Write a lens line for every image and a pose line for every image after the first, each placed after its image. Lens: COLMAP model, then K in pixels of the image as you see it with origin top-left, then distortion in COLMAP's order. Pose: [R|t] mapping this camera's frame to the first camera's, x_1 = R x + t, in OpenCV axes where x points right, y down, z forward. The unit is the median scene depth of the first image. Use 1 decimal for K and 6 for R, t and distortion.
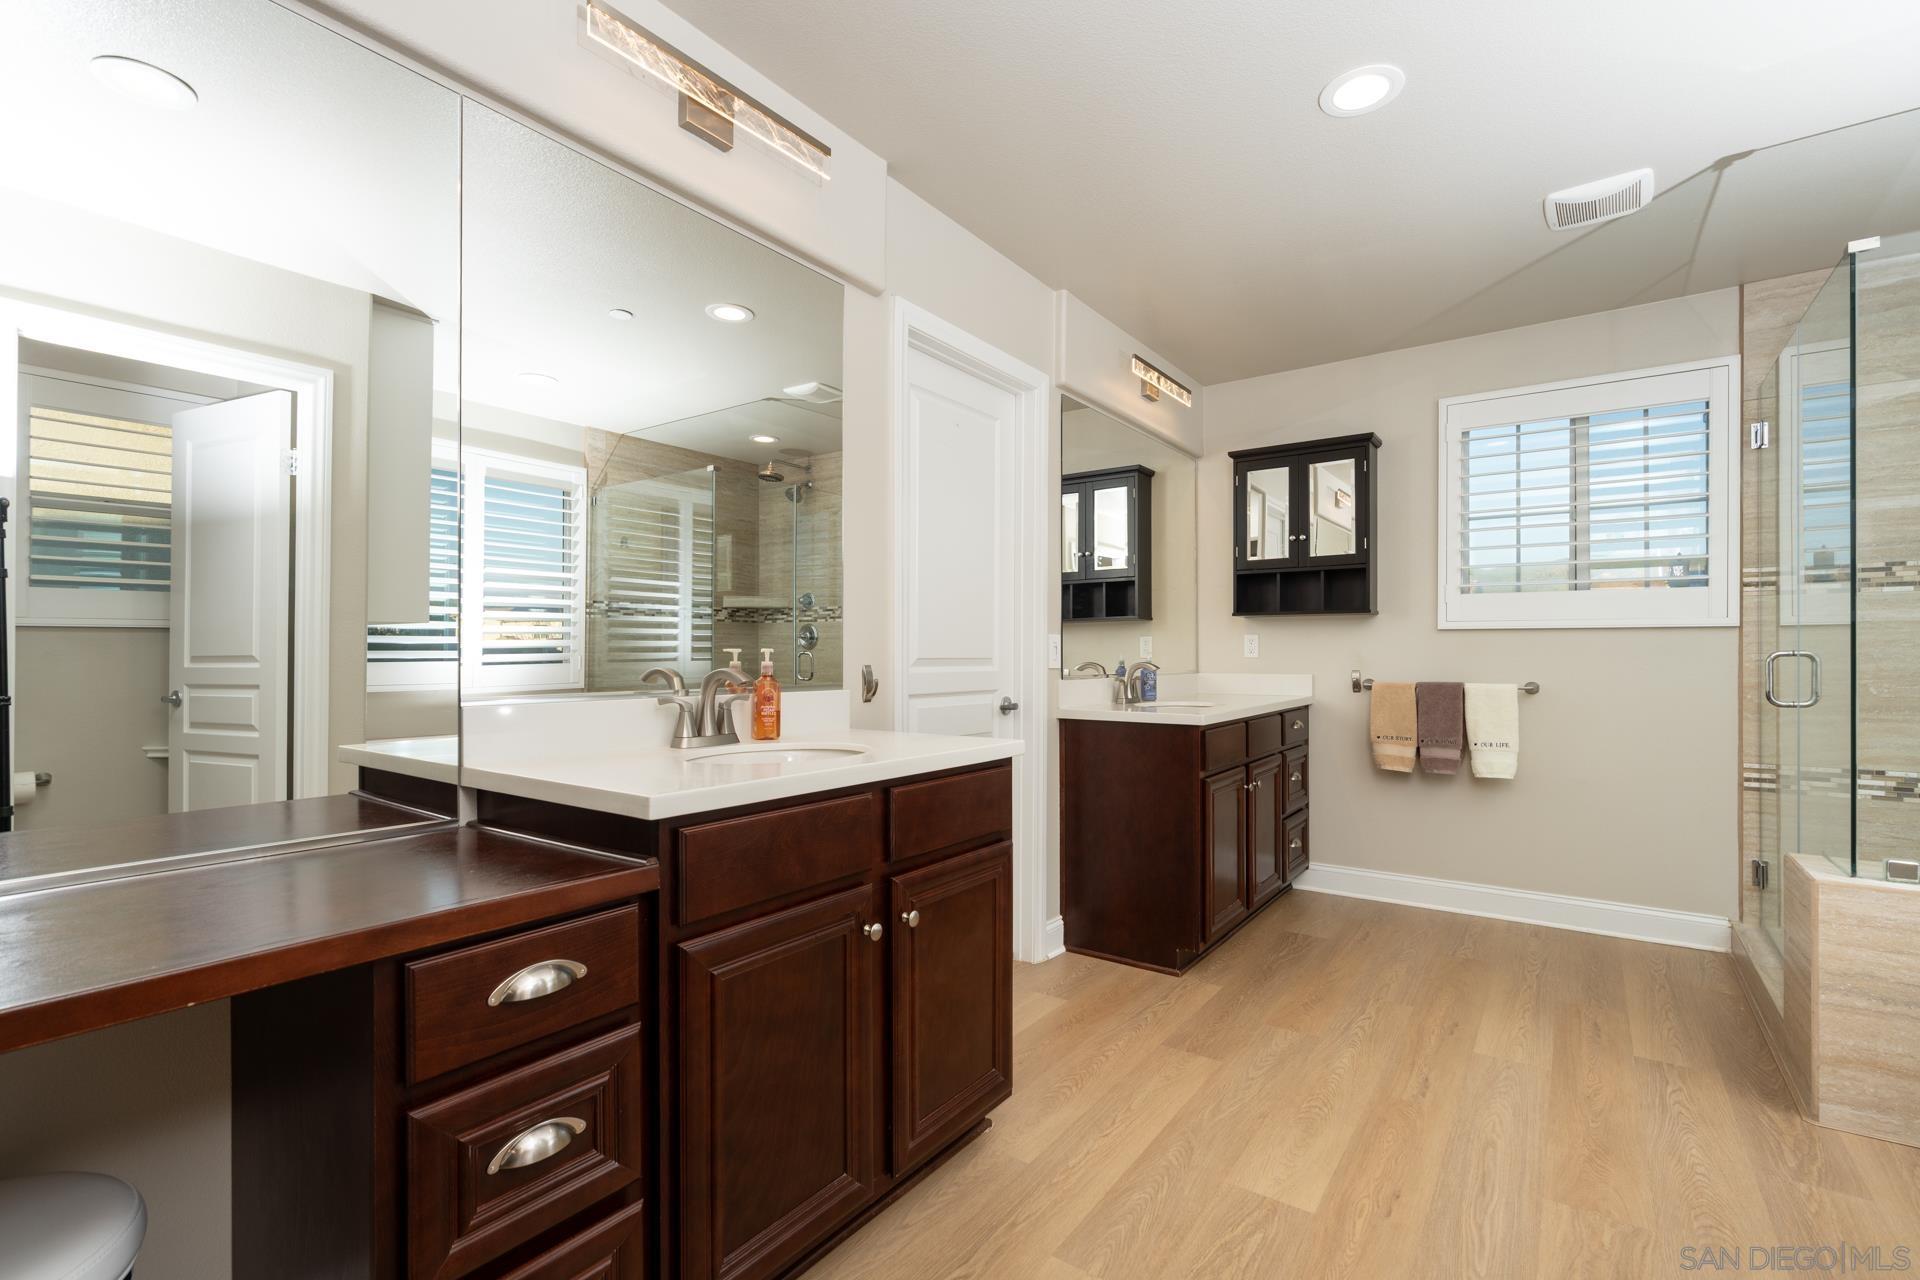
lens RADIAL K [[880.0, 0, 963.2], [0, 880.0, 648.5], [0, 0, 1]] dist [-0.001759, -0.000199]
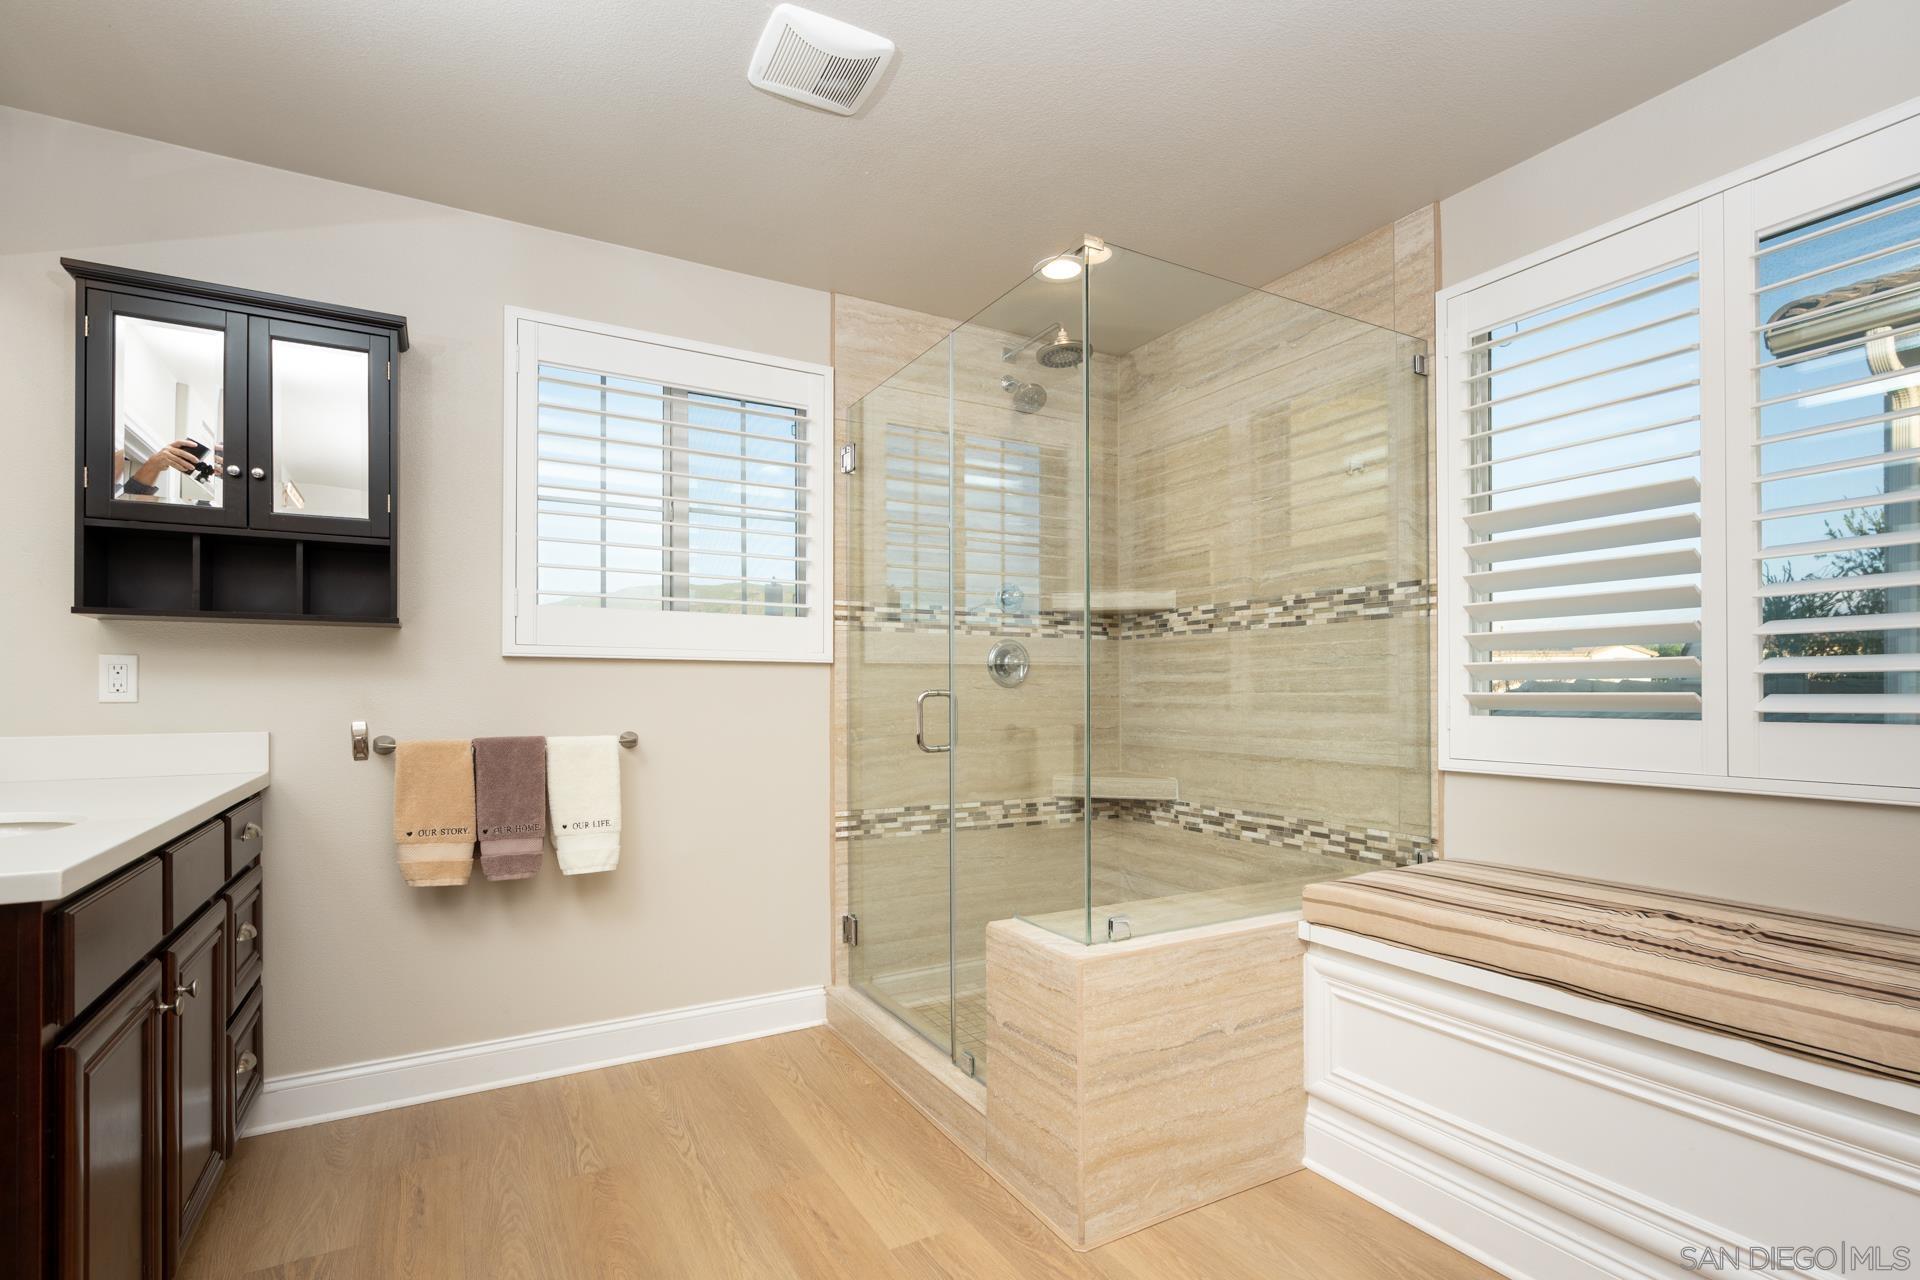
lens RADIAL K [[880.0, 0, 937.9], [0, 880.0, 686.3], [0, 0, 1]] dist [-0.001759, -0.000199]
pose [[0.402690, 0.001757, 0.915335, 0.077764], [-0.007423, 0.999972, 0.001347, -0.002747], [-0.915307, -0.007337, 0.402691, 0.468198]]
